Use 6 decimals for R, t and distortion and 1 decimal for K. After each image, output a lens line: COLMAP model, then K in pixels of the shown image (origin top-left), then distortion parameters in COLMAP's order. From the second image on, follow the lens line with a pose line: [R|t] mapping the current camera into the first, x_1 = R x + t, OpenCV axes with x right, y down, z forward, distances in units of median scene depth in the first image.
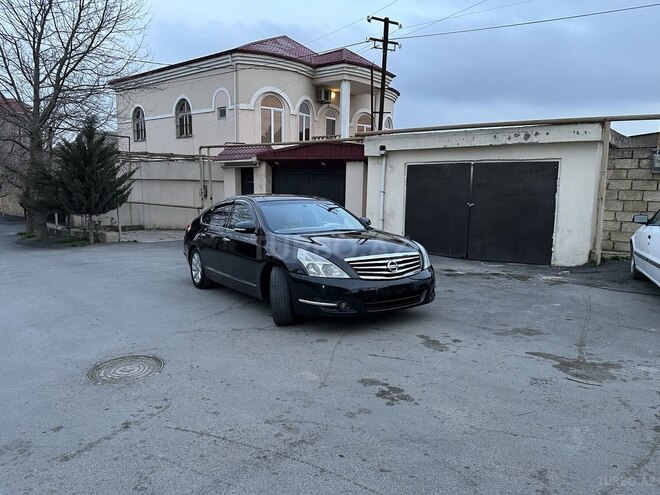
lens RADIAL K [[459.0, 0, 327.3], [0, 459.0, 251.8], [0, 0, 1]] dist [0.019356, -0.027219]
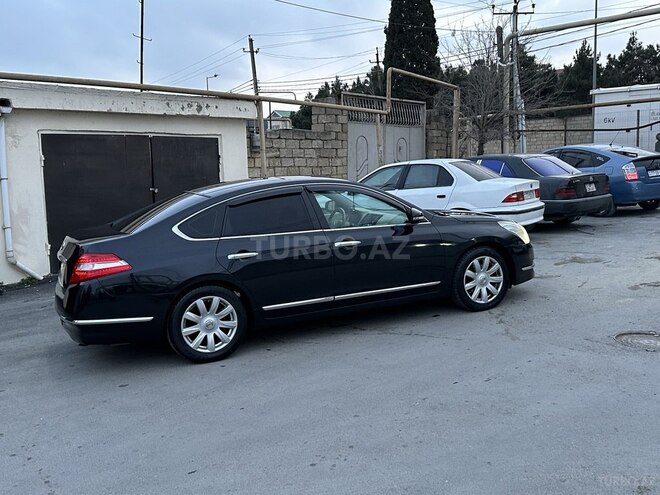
lens RADIAL K [[667.0, 0, 331.9], [0, 667.0, 249.5], [0, 0, 1]] dist [0.083301, 0.000000]
pose [[0.146415, -0.136491, 0.979762, -0.811438], [0.163248, 0.980190, 0.112155, -0.090289], [-0.975660, 0.143523, 0.165797, 0.586155]]
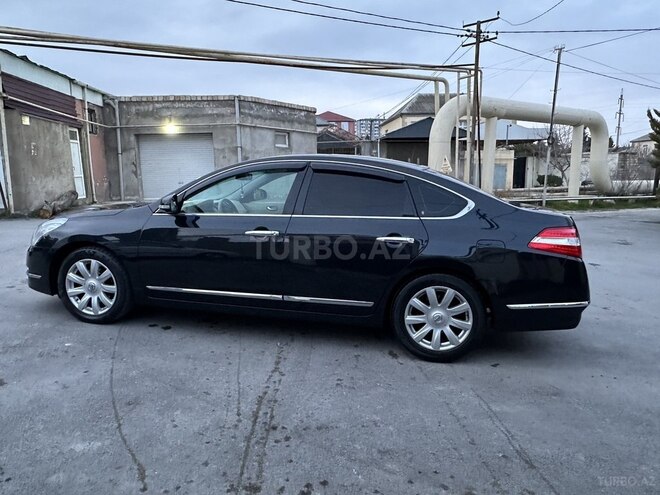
lens RADIAL K [[459.0, 0, 326.7], [0, 459.0, 243.0], [0, 0, 1]] dist [0.019356, -0.027219]
pose [[-0.708549, 0.092665, -0.699551, 0.243616], [-0.098700, 0.968582, 0.228271, -0.118017], [0.698725, 0.230787, -0.677142, 1.088260]]
